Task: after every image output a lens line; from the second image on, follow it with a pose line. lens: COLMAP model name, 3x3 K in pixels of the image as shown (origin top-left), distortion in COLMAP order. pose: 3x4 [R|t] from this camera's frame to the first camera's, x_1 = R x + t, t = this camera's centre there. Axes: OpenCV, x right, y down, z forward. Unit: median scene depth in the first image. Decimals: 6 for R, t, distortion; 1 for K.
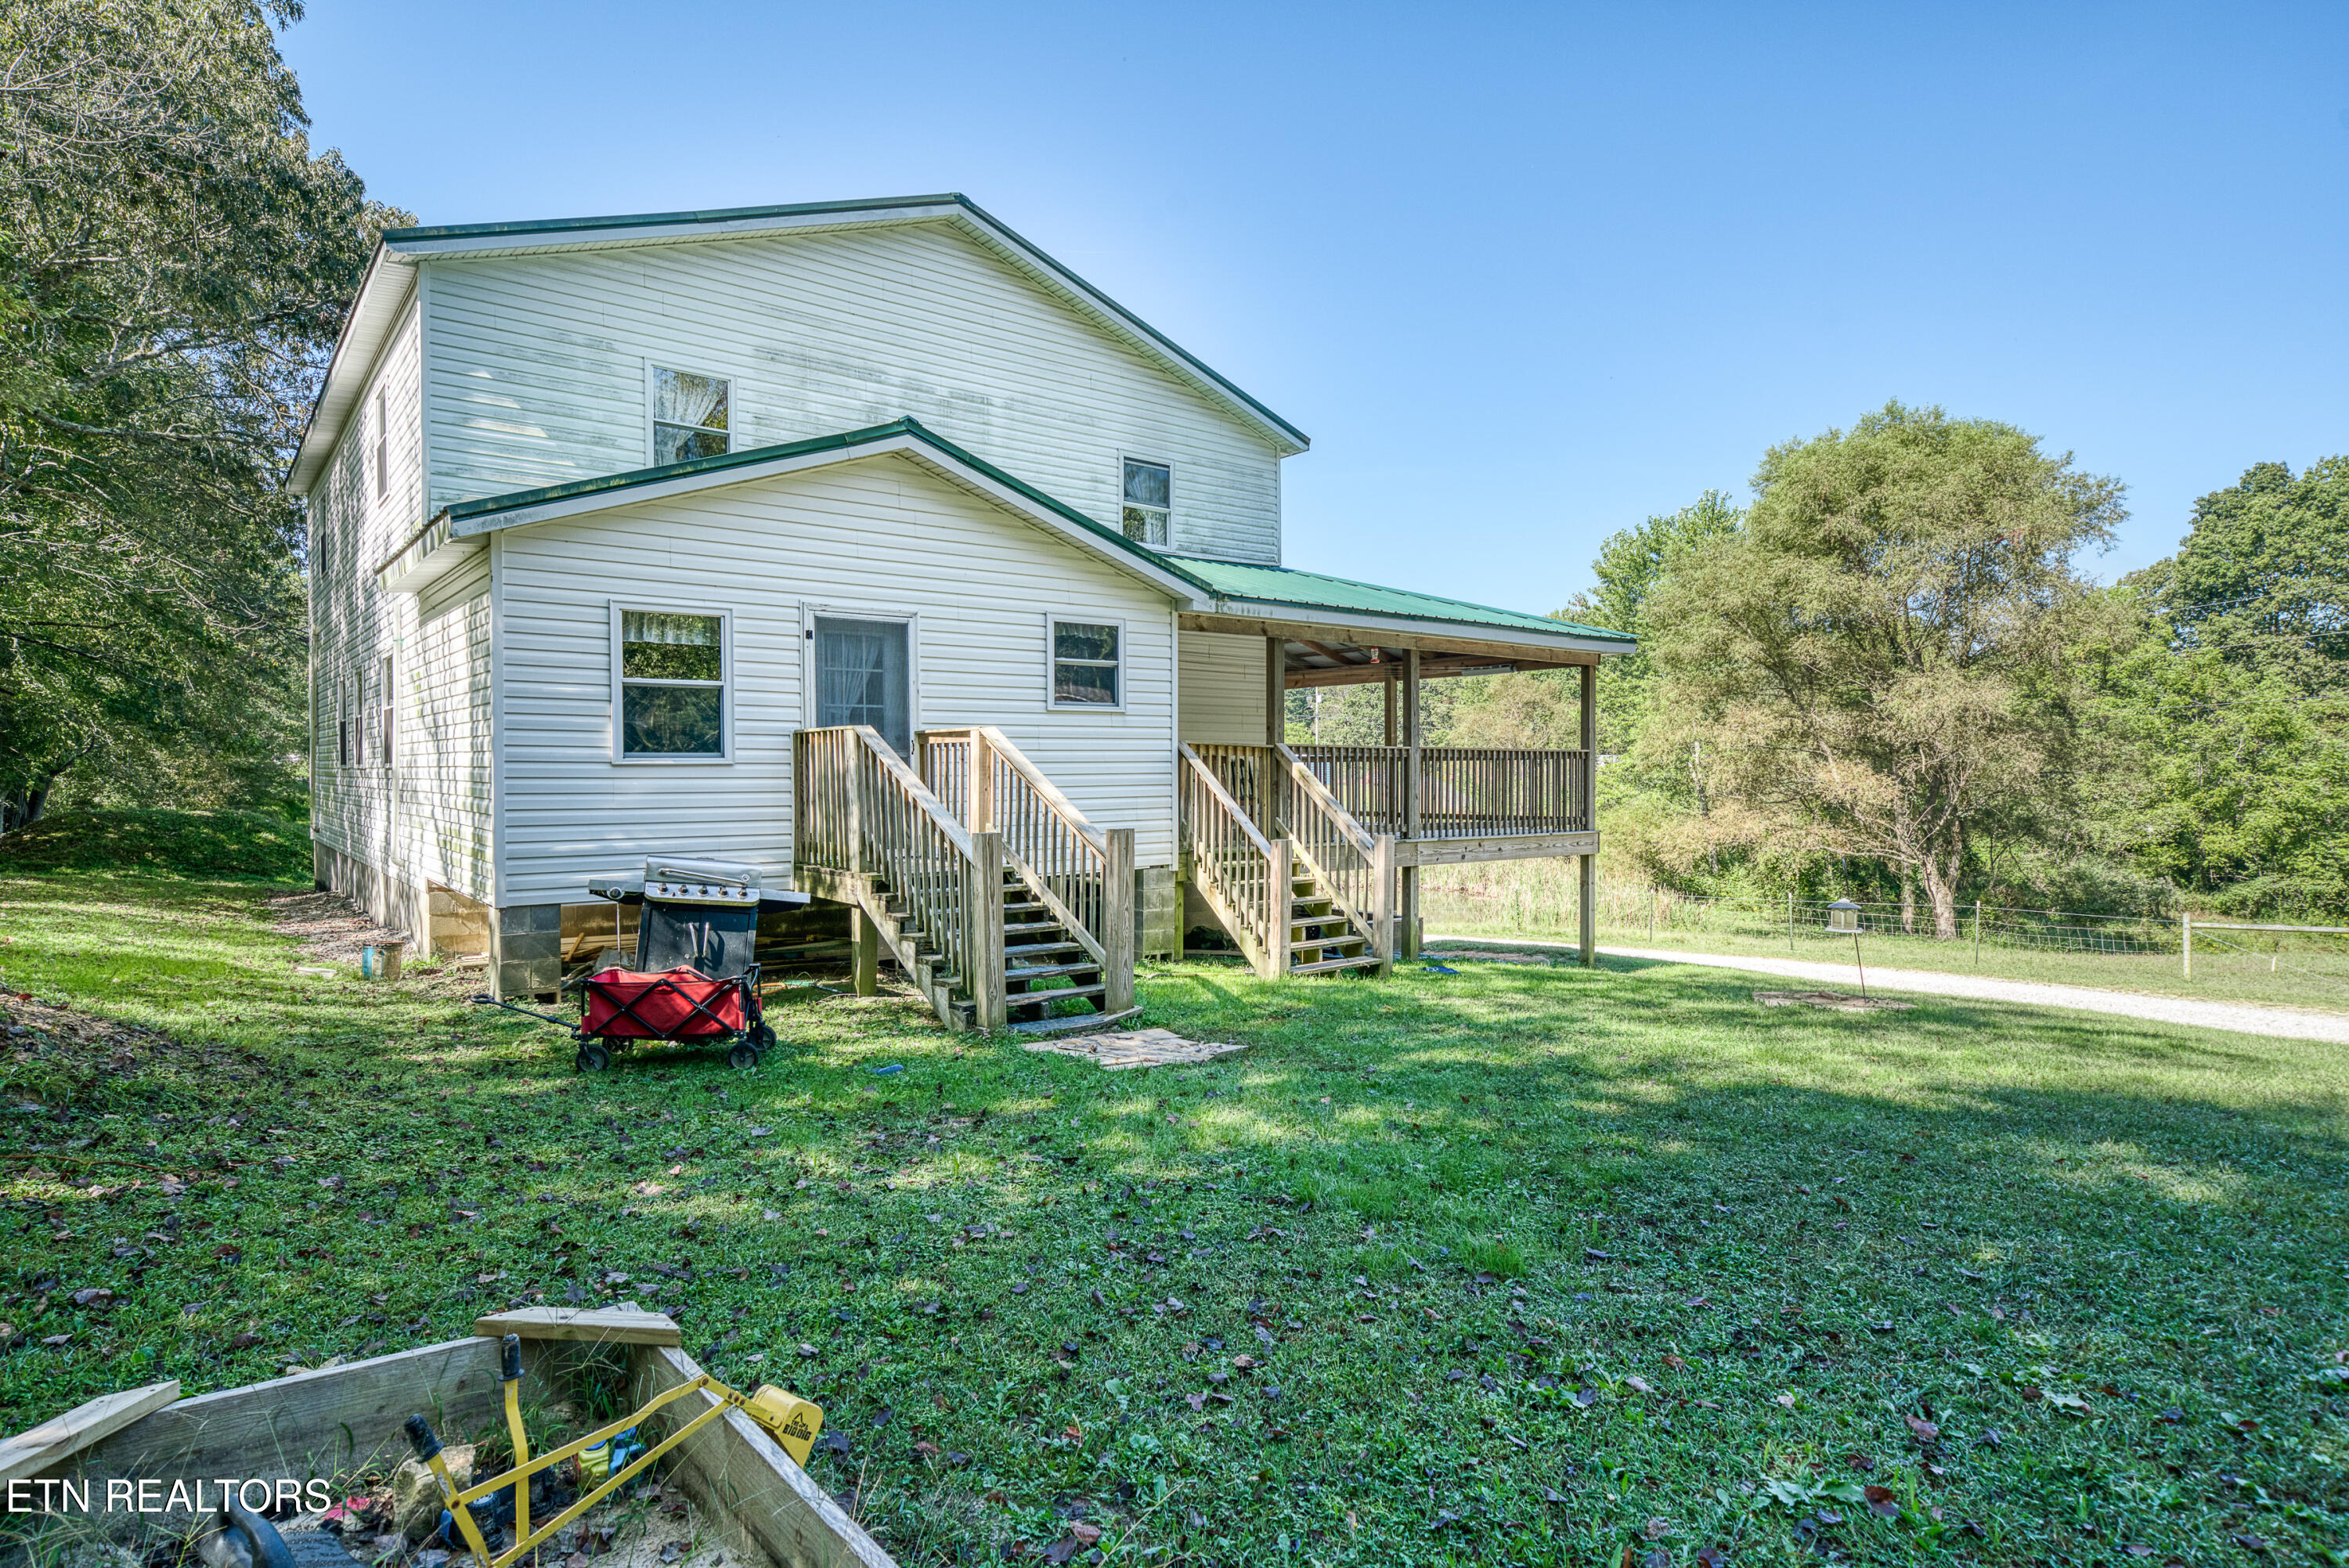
lens RADIAL K [[1287.2, 0, 1102.2], [0, 1287.2, 783.8], [0, 0, 1]] dist [0.025297, 0.000768]
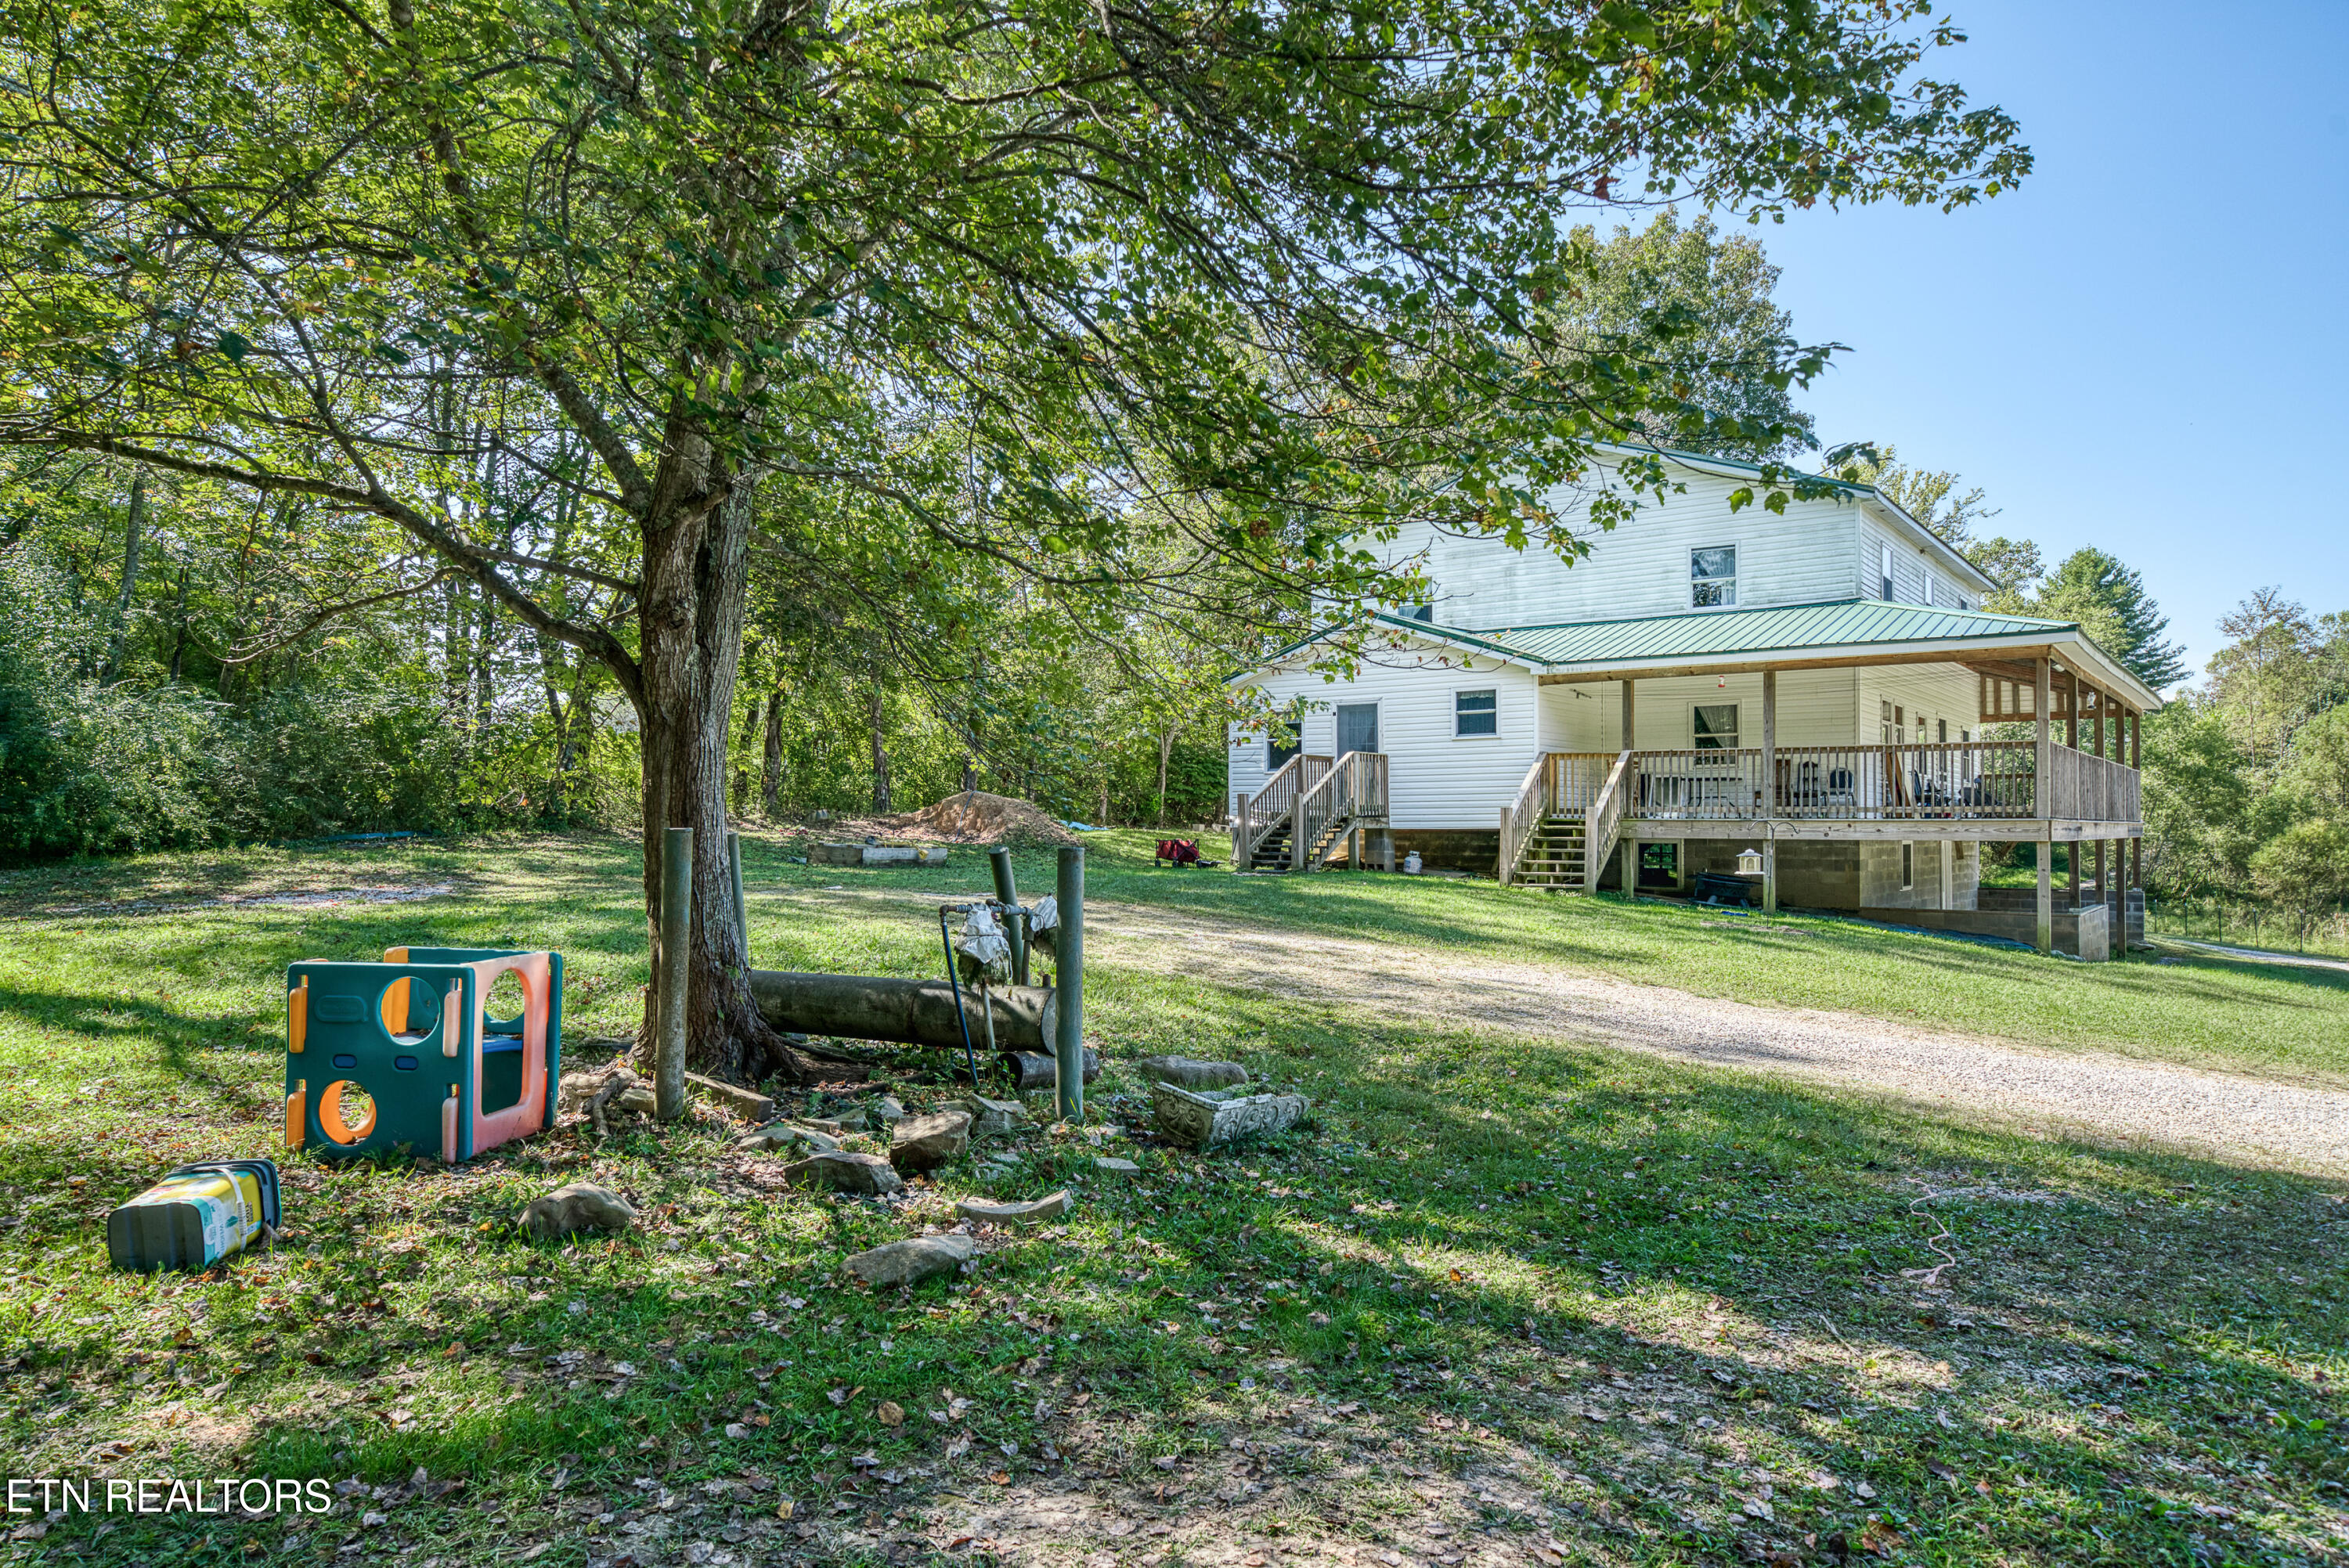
lens RADIAL K [[1525.1, 0, 1129.3], [0, 1525.1, 794.0], [0, 0, 1]] dist [0.029945, 0.006530]
pose [[0.278559, -0.019063, -0.960230, 1.512290], [-0.012186, 0.999652, -0.023381, 0.061074], [0.960342, 0.018214, 0.278230, -0.049054]]
